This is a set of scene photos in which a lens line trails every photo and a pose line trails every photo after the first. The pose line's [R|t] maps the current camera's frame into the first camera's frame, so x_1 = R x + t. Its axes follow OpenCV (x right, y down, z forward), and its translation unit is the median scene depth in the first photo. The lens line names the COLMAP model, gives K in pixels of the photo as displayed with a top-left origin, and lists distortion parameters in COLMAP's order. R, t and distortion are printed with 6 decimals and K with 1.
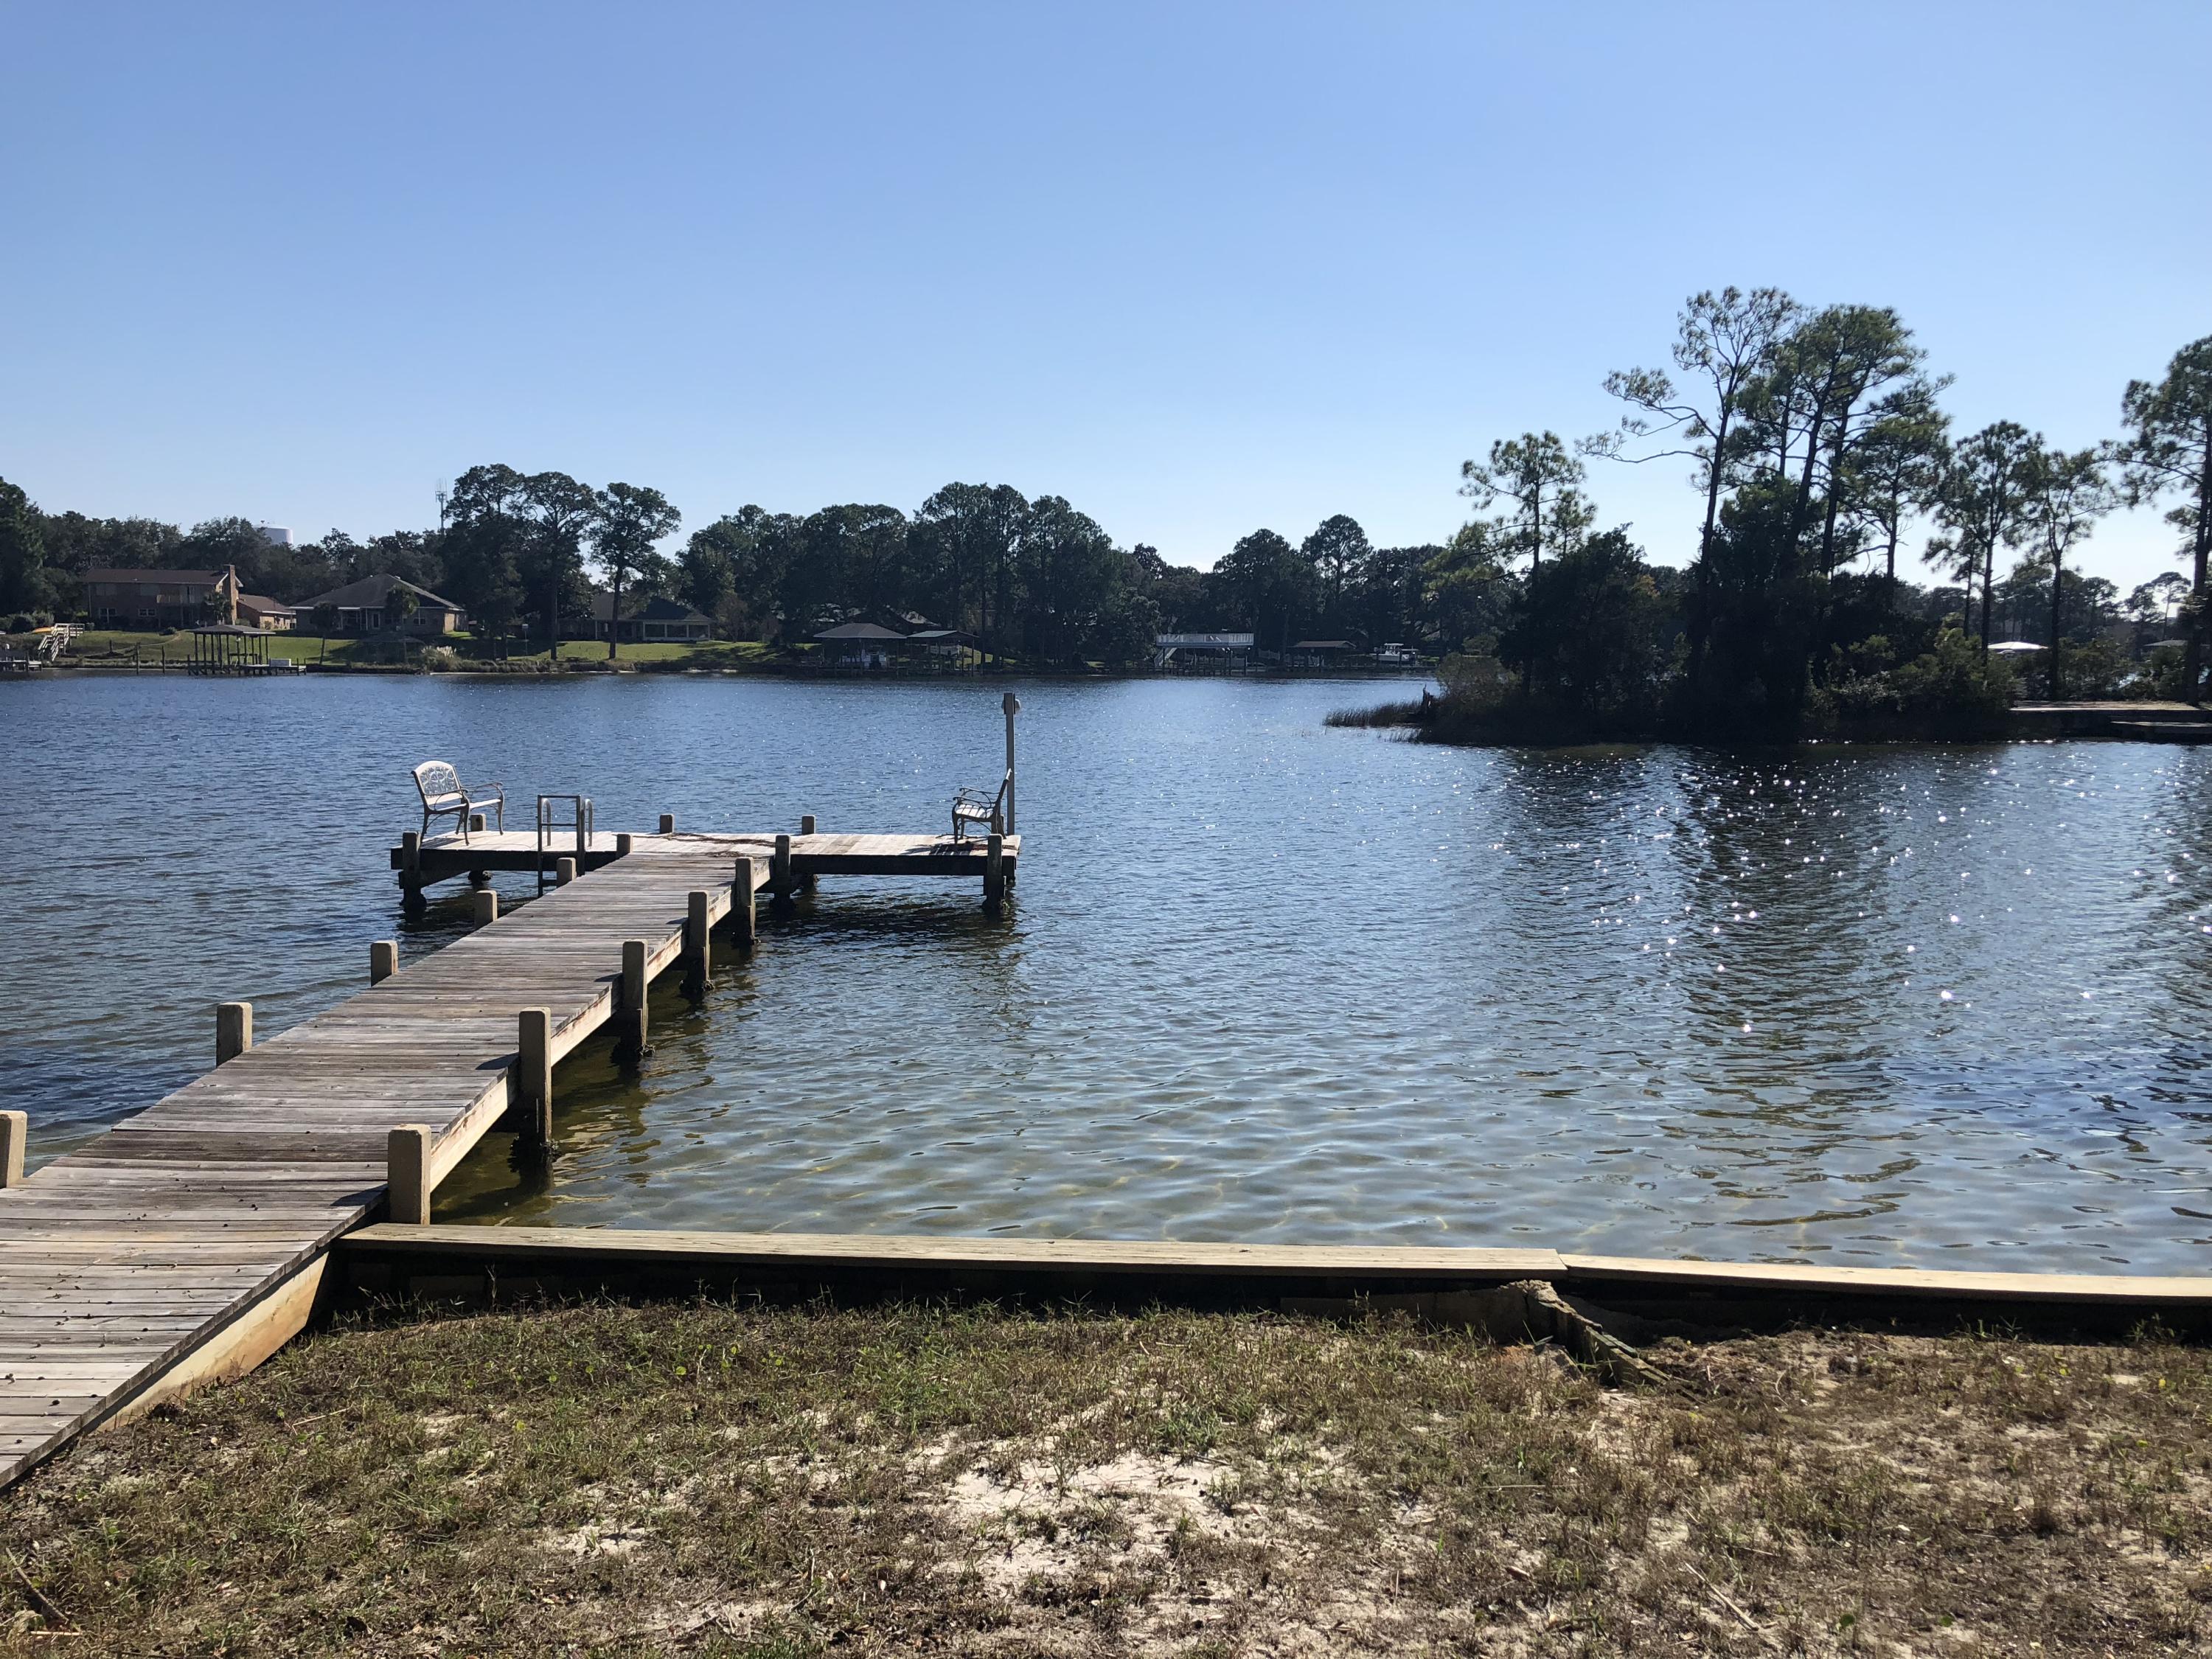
lens RADIAL K [[1801.2, 0, 1104.7], [0, 1801.2, 842.9], [0, 0, 1]] dist [0.029547, -0.045853]
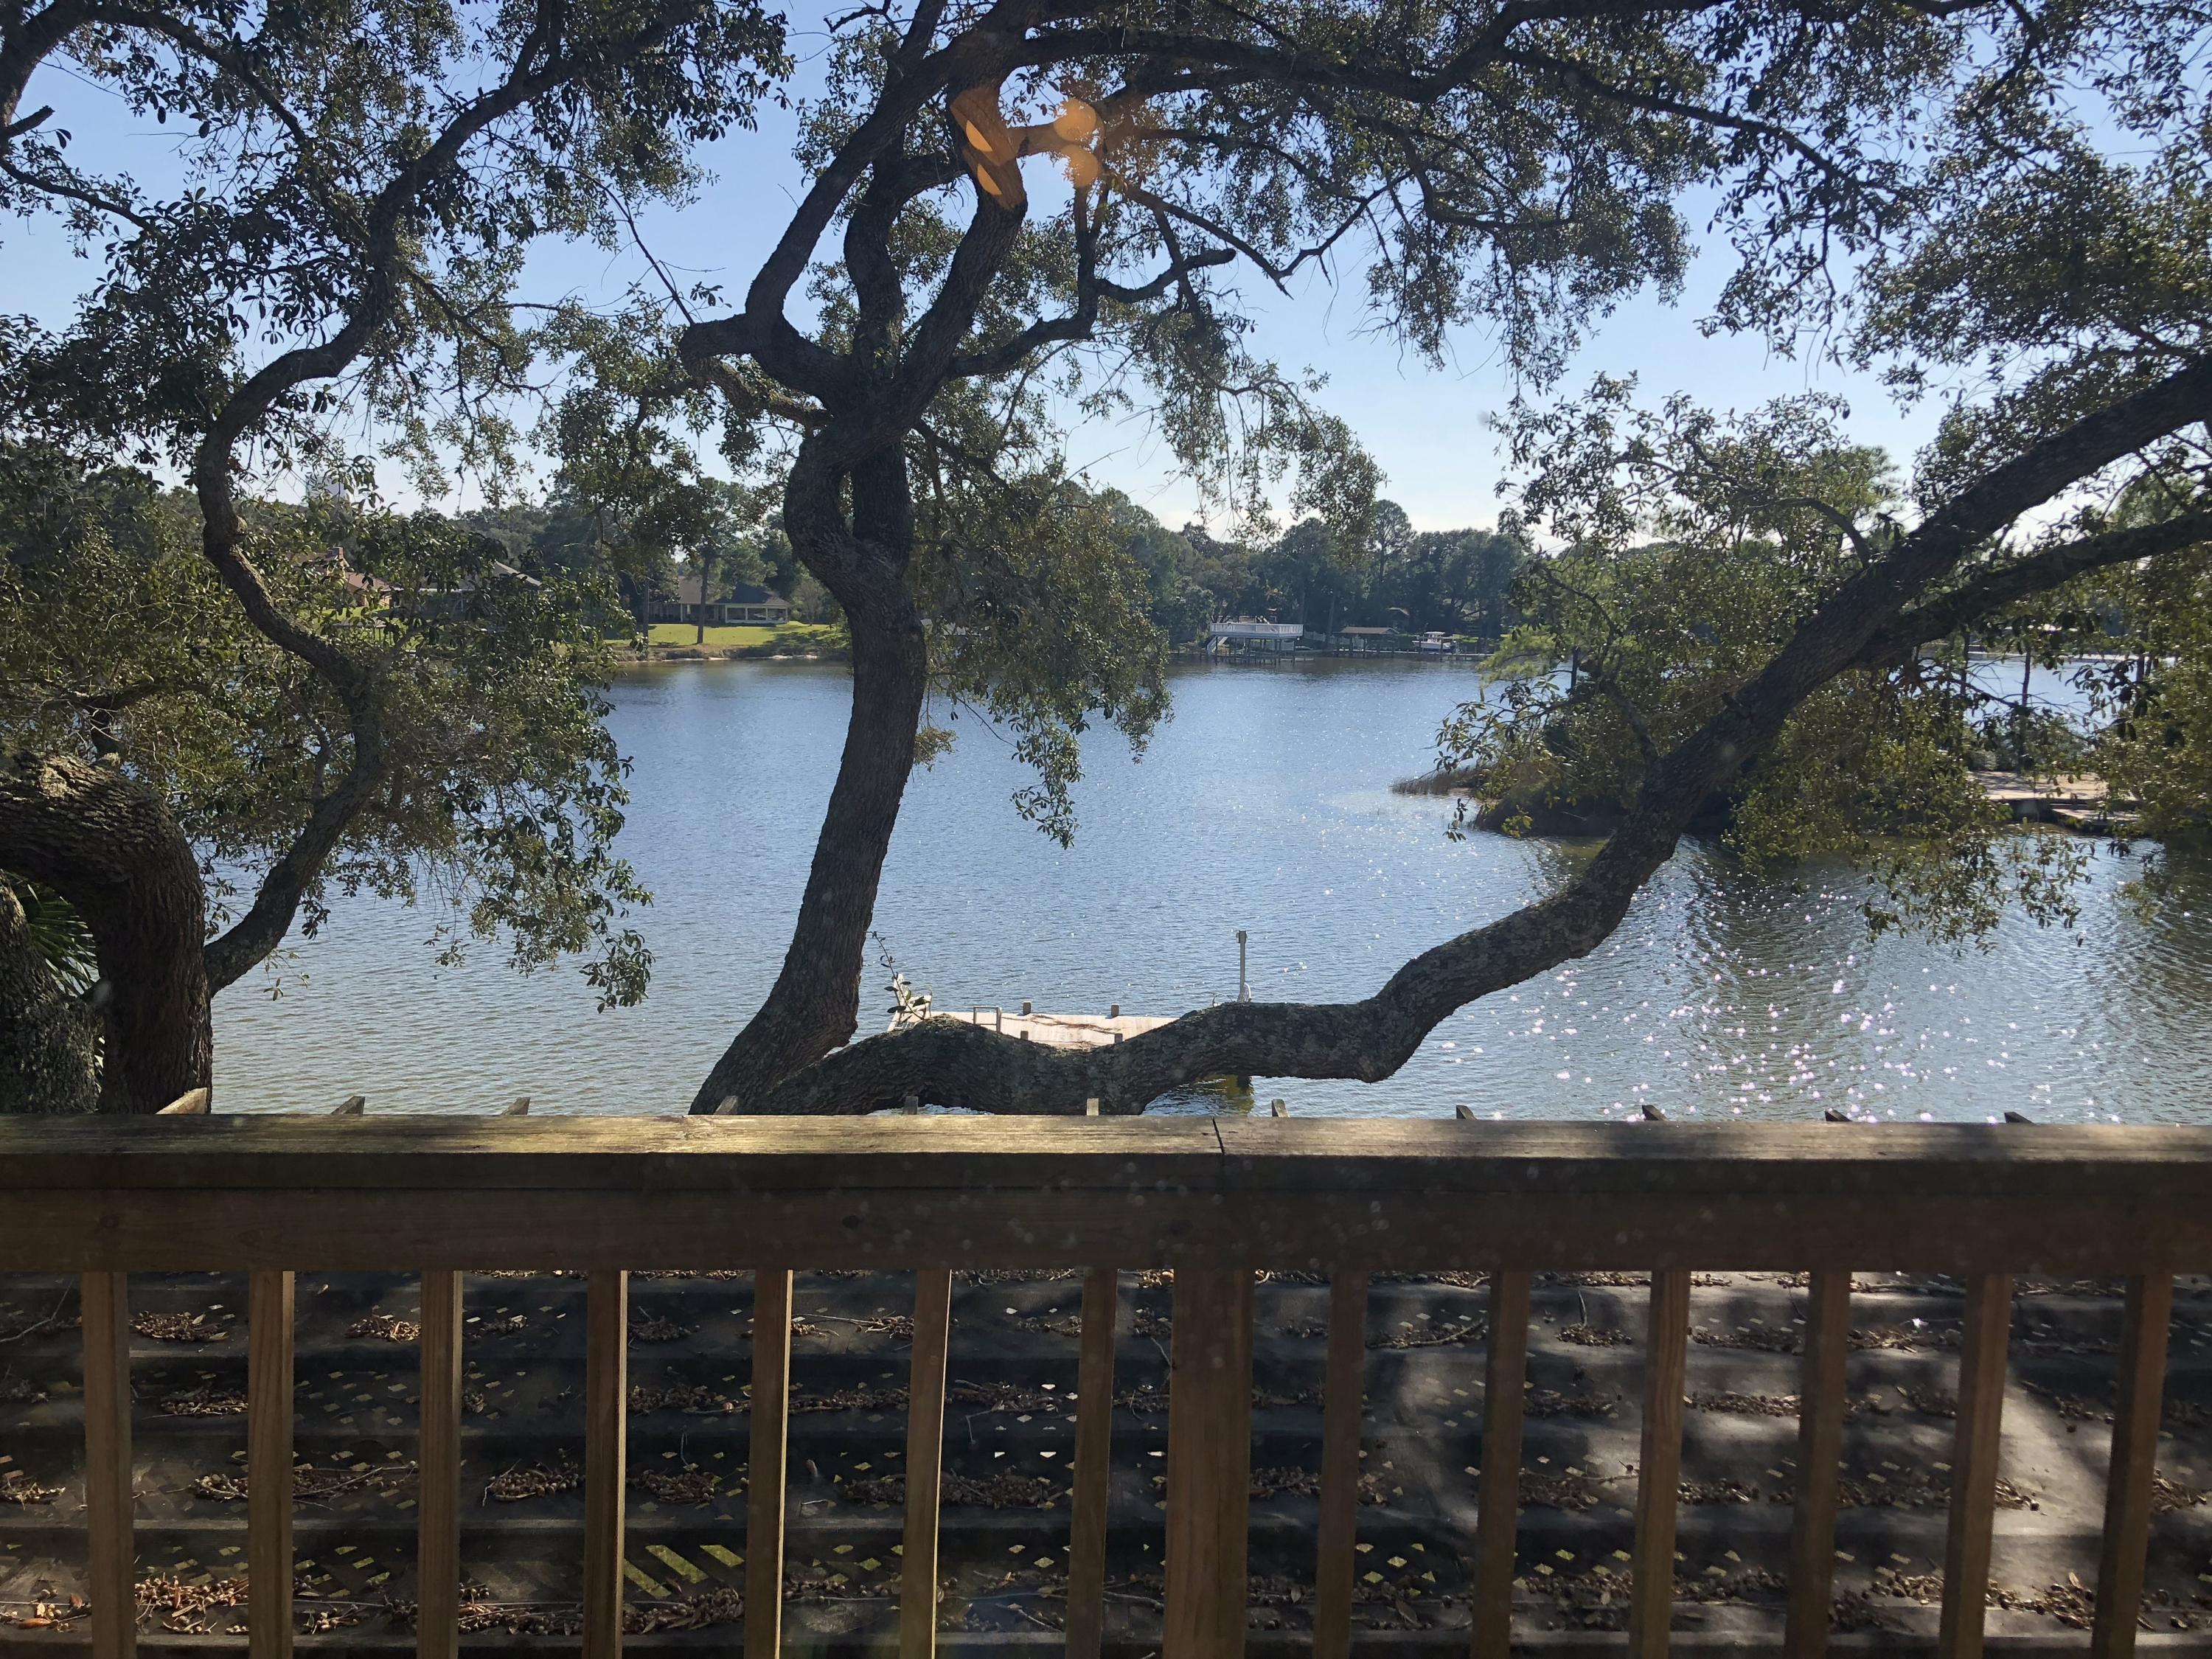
lens RADIAL K [[1801.2, 0, 1095.1], [0, 1801.2, 824.9], [0, 0, 1]] dist [0.029547, -0.045853]
pose [[0.999673, 0.014500, -0.021078, -0.047353], [-0.014018, 0.999641, 0.022848, -0.067003], [0.021401, -0.022545, 0.999517, -0.187832]]
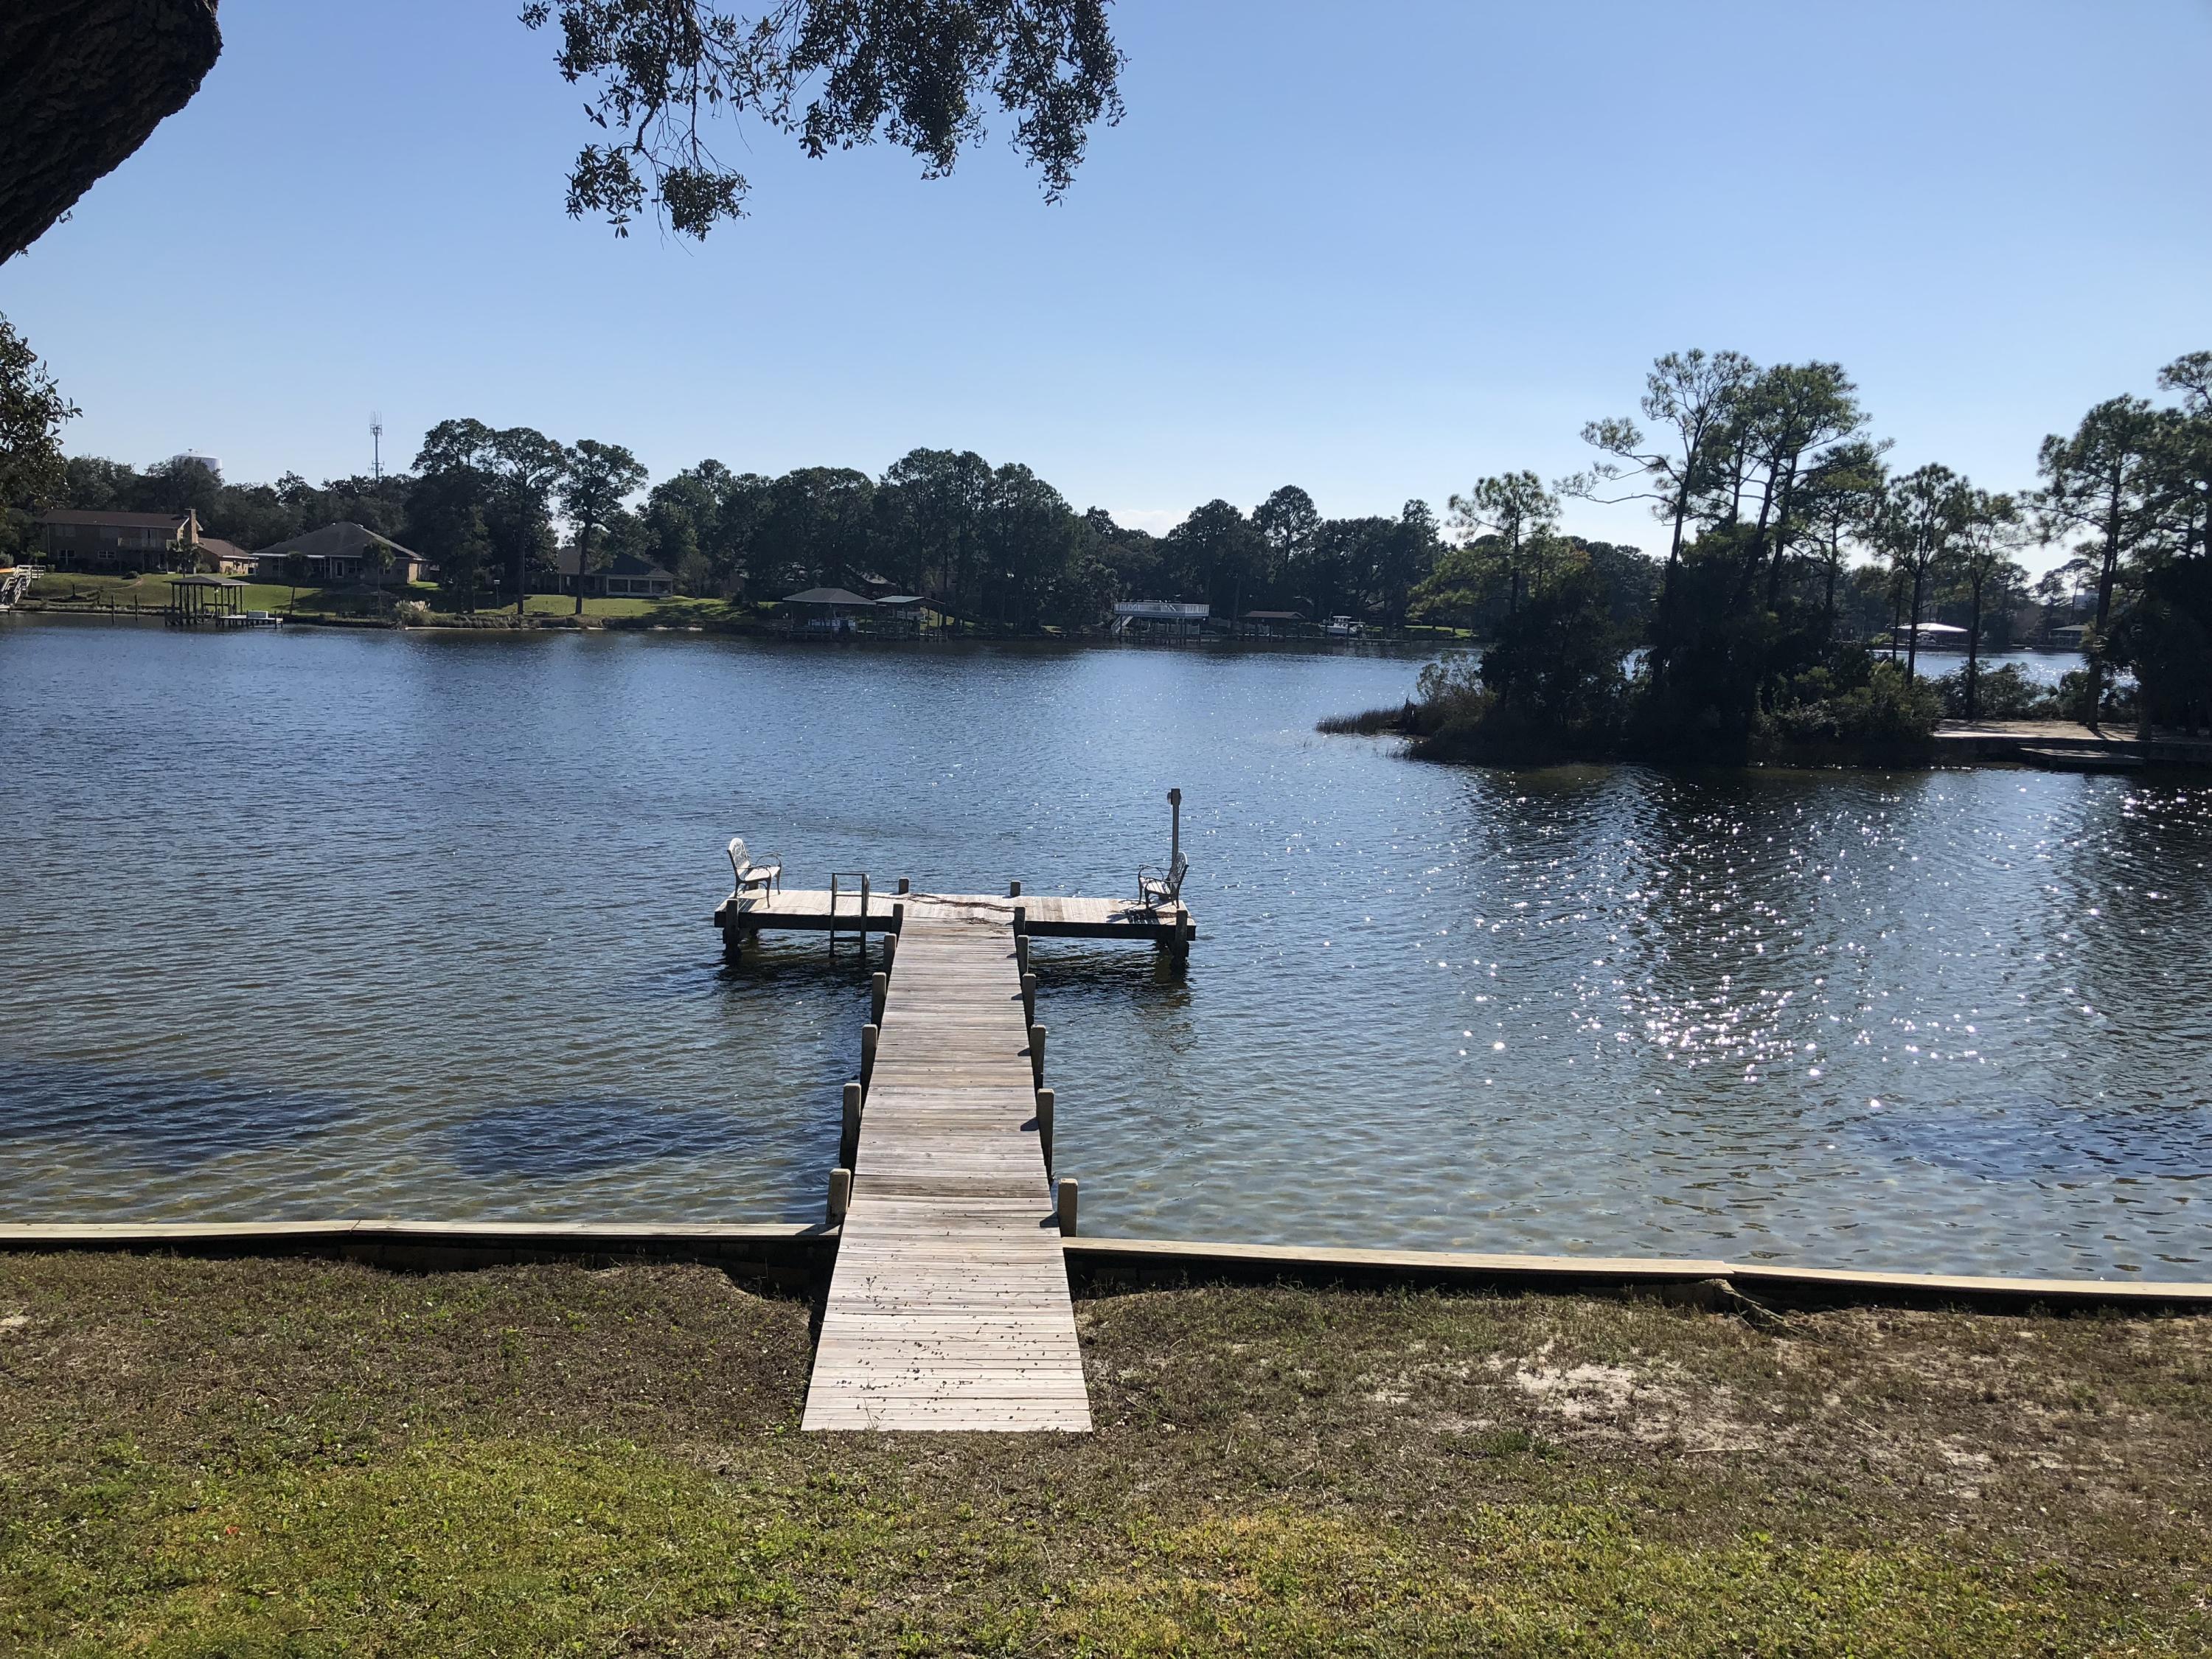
lens RADIAL K [[1801.2, 0, 1115.5], [0, 1801.2, 821.0], [0, 0, 1]] dist [0.029547, -0.045853]
pose [[0.998734, 0.020416, 0.045981, -0.048156], [-0.021170, 0.999648, 0.015964, -0.024830], [-0.045639, -0.016917, 0.998815, -0.083315]]
